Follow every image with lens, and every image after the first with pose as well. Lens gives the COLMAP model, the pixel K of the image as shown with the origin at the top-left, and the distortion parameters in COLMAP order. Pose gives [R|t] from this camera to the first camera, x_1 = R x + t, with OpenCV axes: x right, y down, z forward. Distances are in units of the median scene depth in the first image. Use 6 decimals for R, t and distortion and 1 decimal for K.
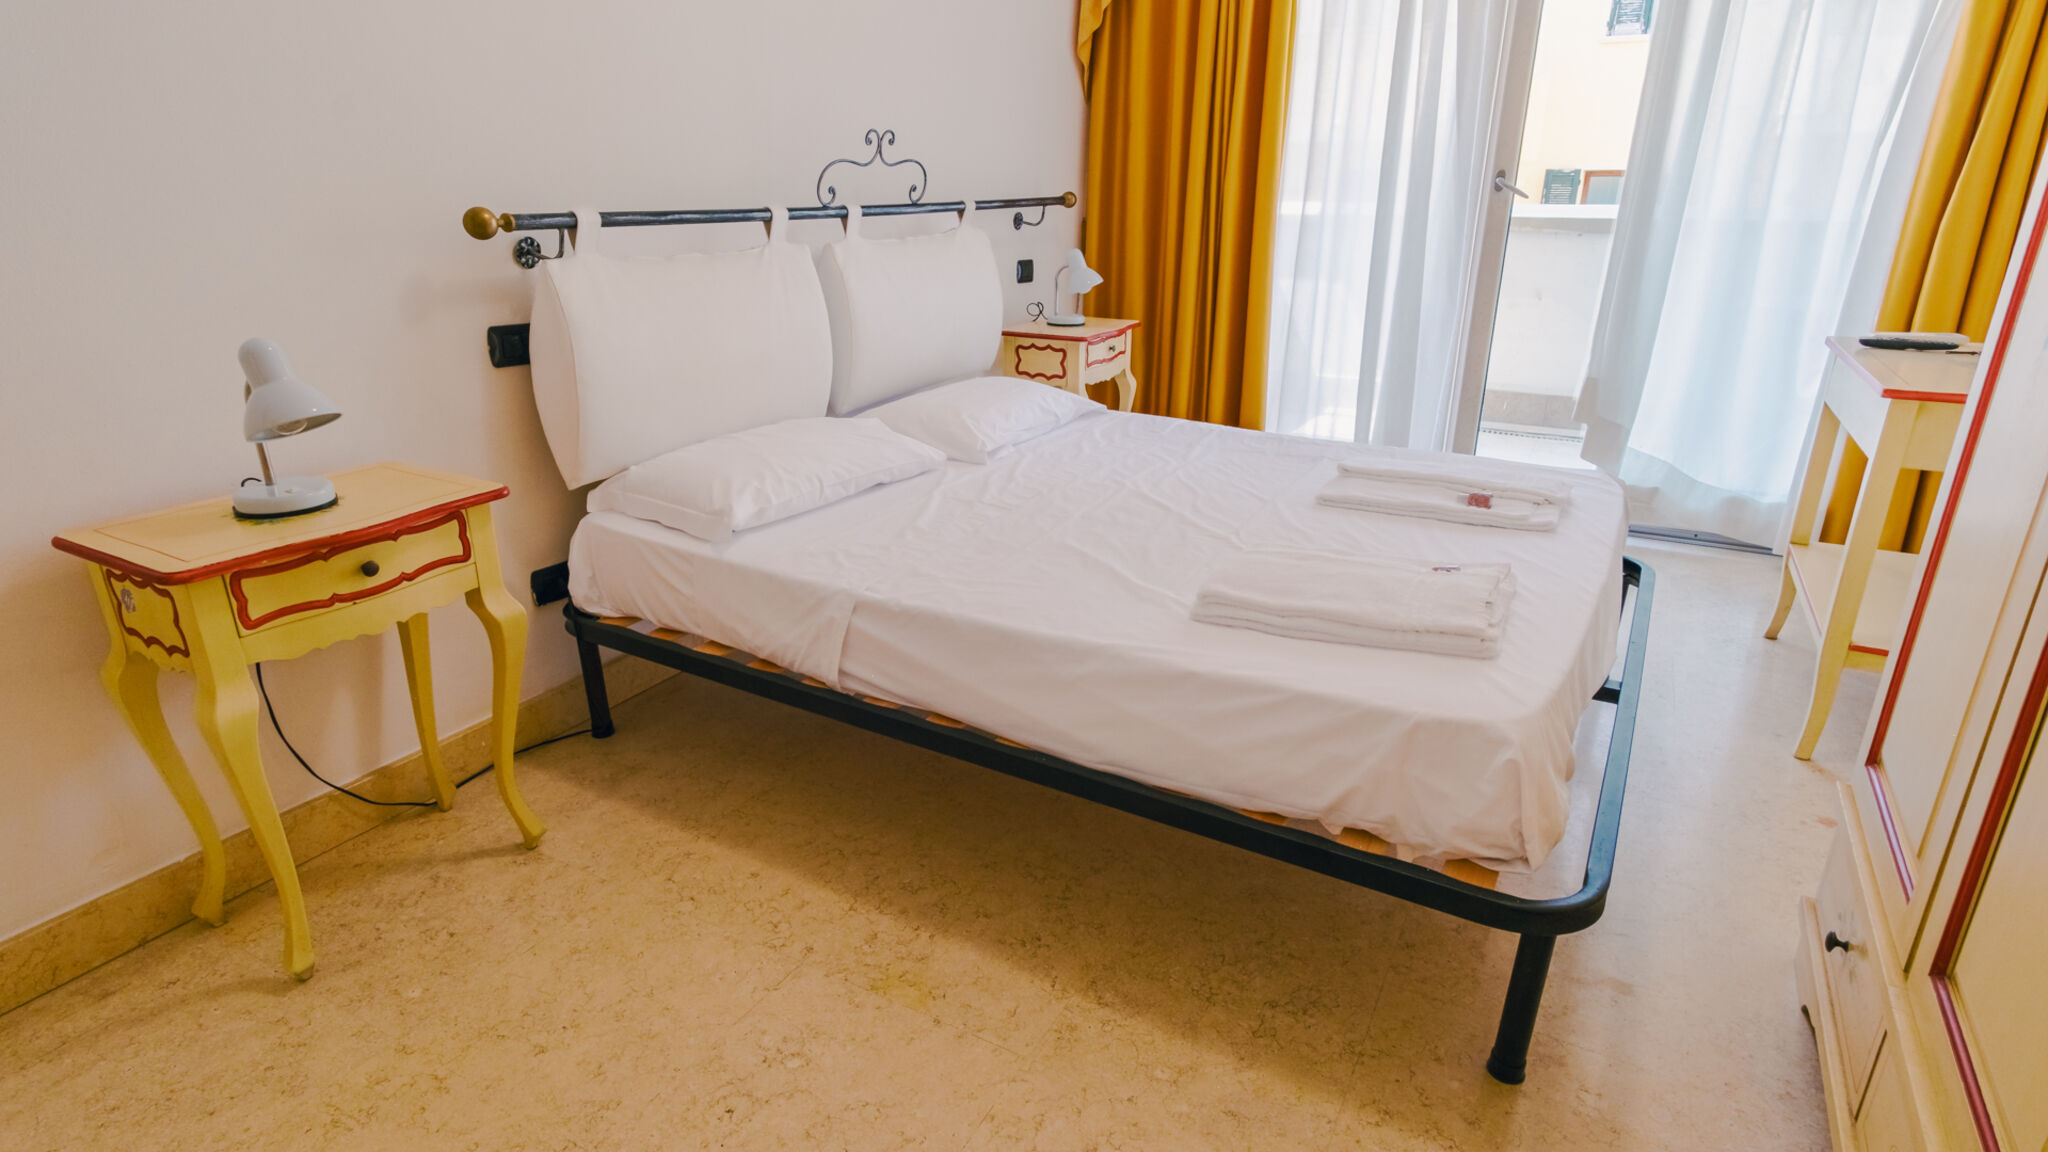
lens RADIAL K [[1073.7, 0, 1026.1], [0, 1073.7, 567.1], [0, 0, 1]] dist [0.004744, 0.001755]
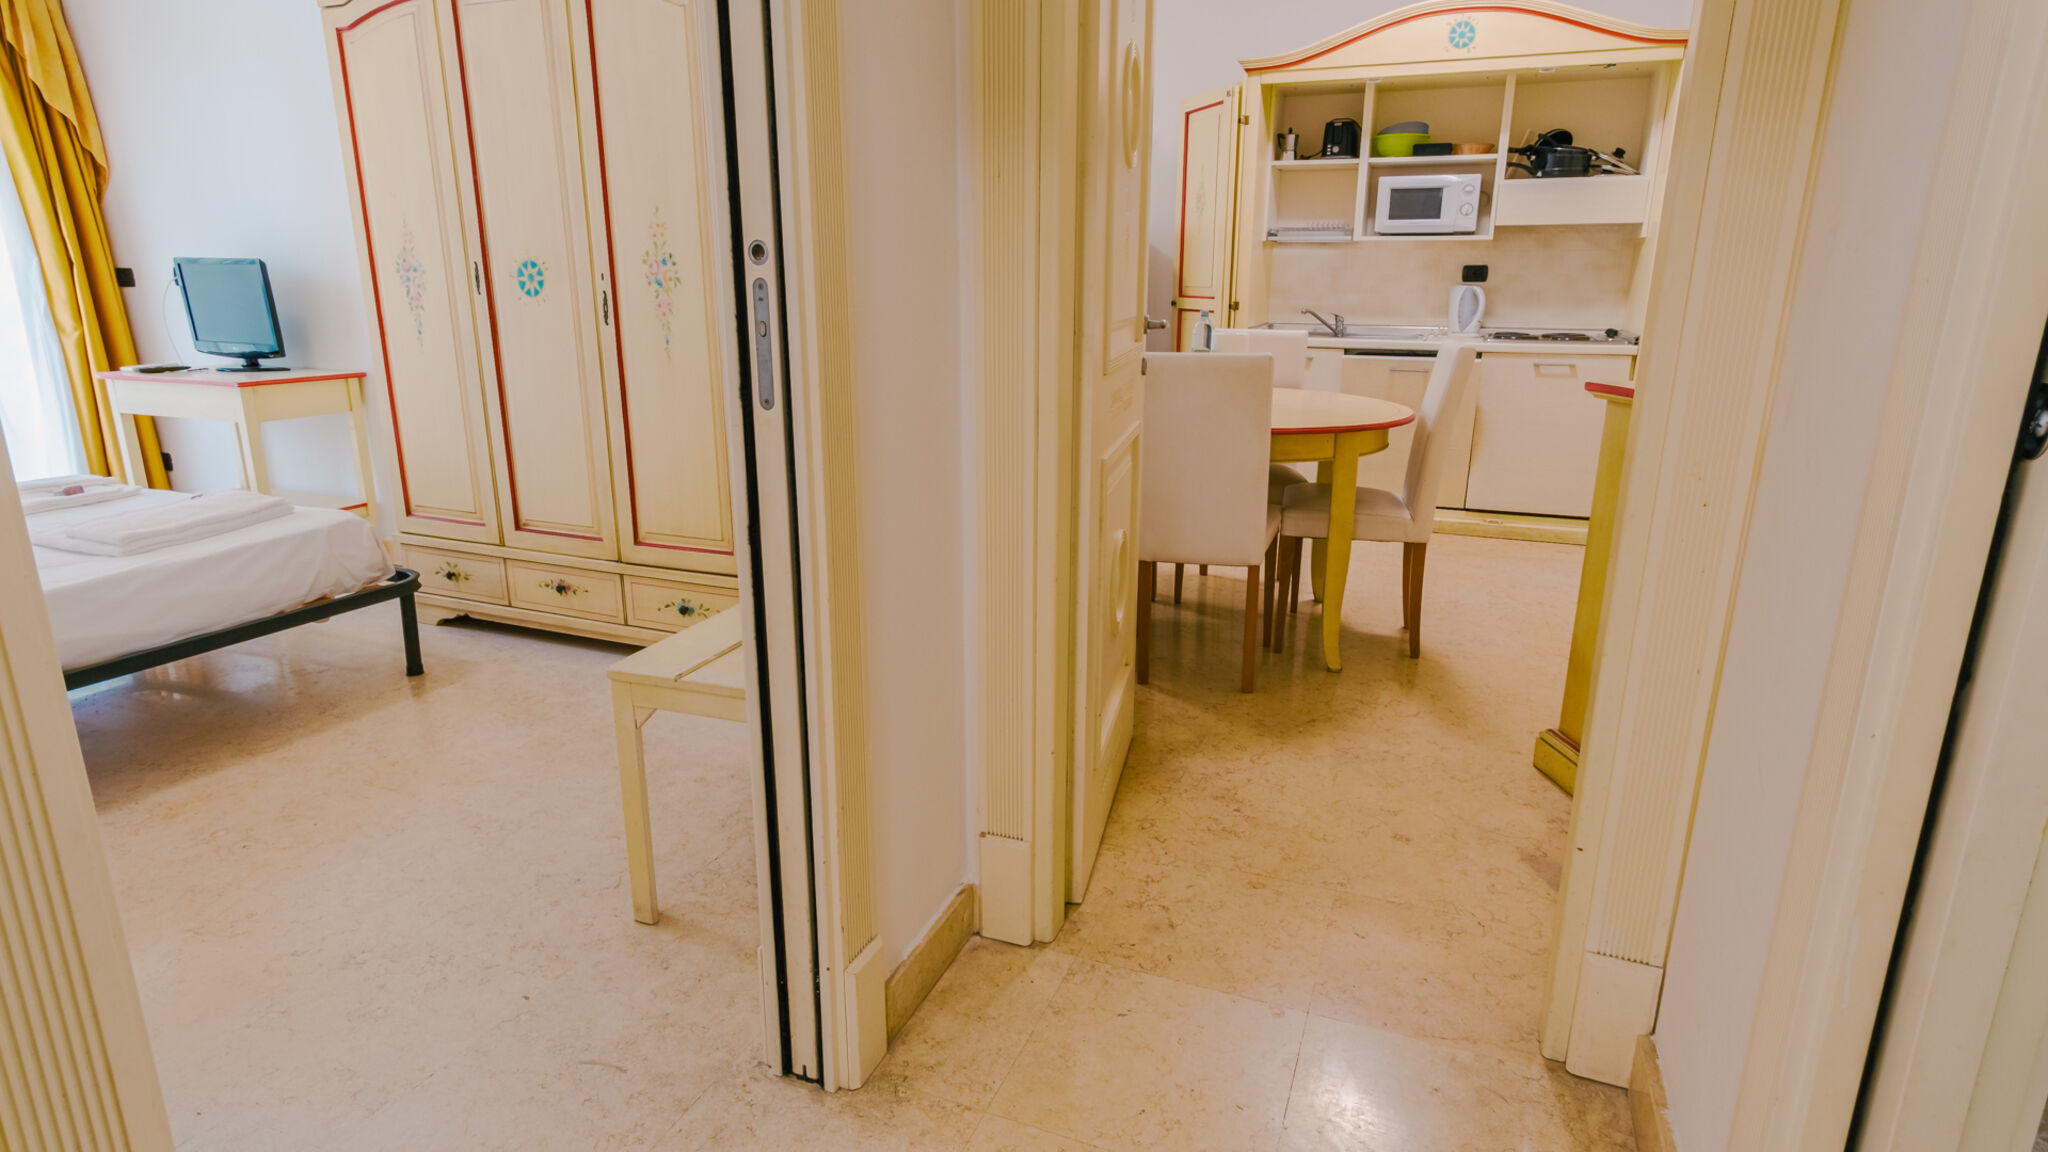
lens RADIAL K [[1060.8, 0, 1016.3], [0, 1060.8, 573.2], [0, 0, 1]] dist [0.000225, 0.002506]
pose [[-0.123870, -0.266622, 0.955808, -1.029813], [0.329277, 0.897604, 0.293059, 0.032234], [-0.936073, 0.351027, -0.023394, -0.100987]]
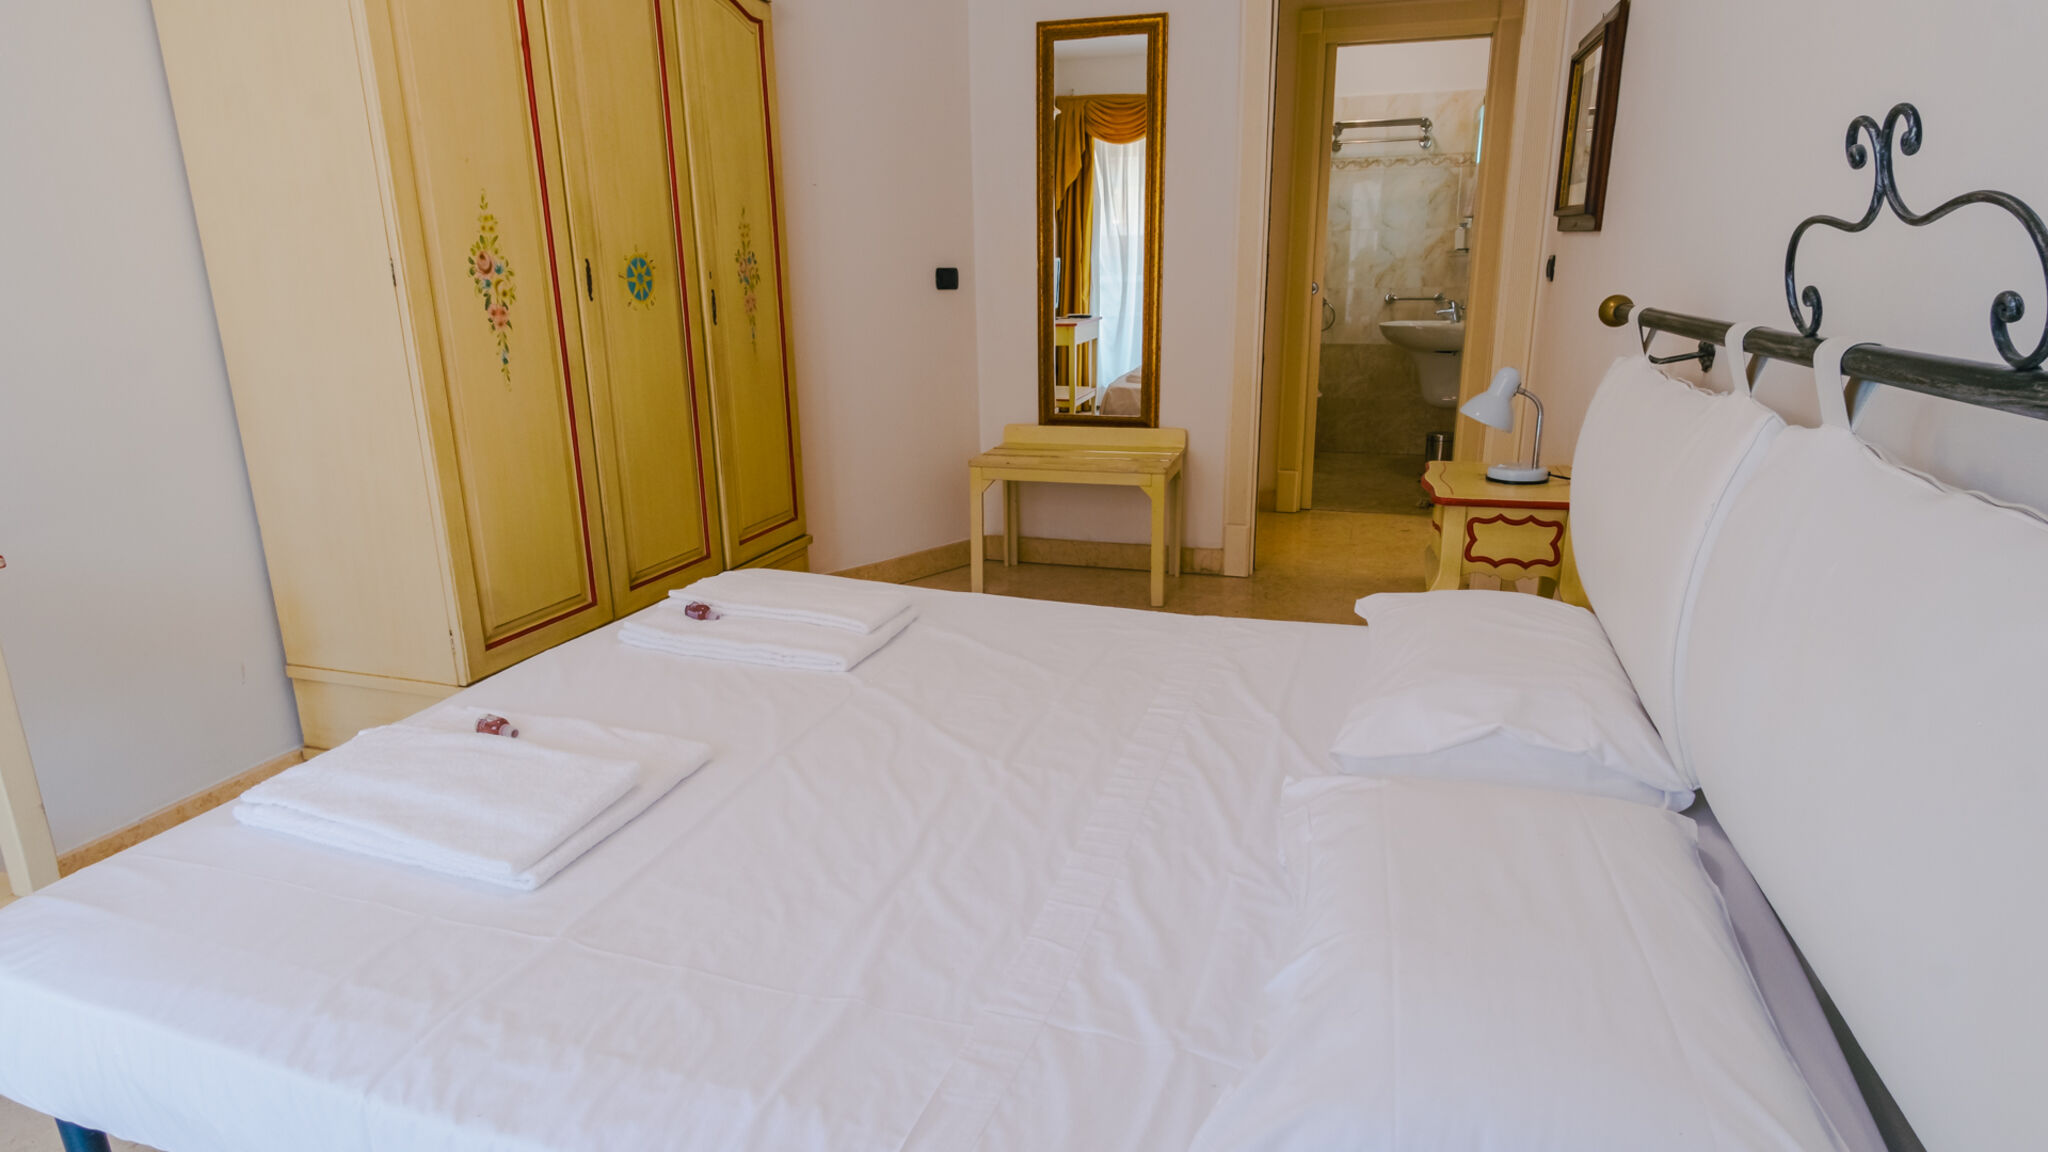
lens RADIAL K [[1112.3, 0, 1009.1], [0, 1112.3, 570.8], [0, 0, 1]] dist [0.000967, 0.000842]
pose [[-0.982693, 0.057921, -0.175955, 0.192251], [-0.052996, 0.822252, 0.566651, -0.525609], [0.177500, 0.566168, -0.804952, 1.449067]]
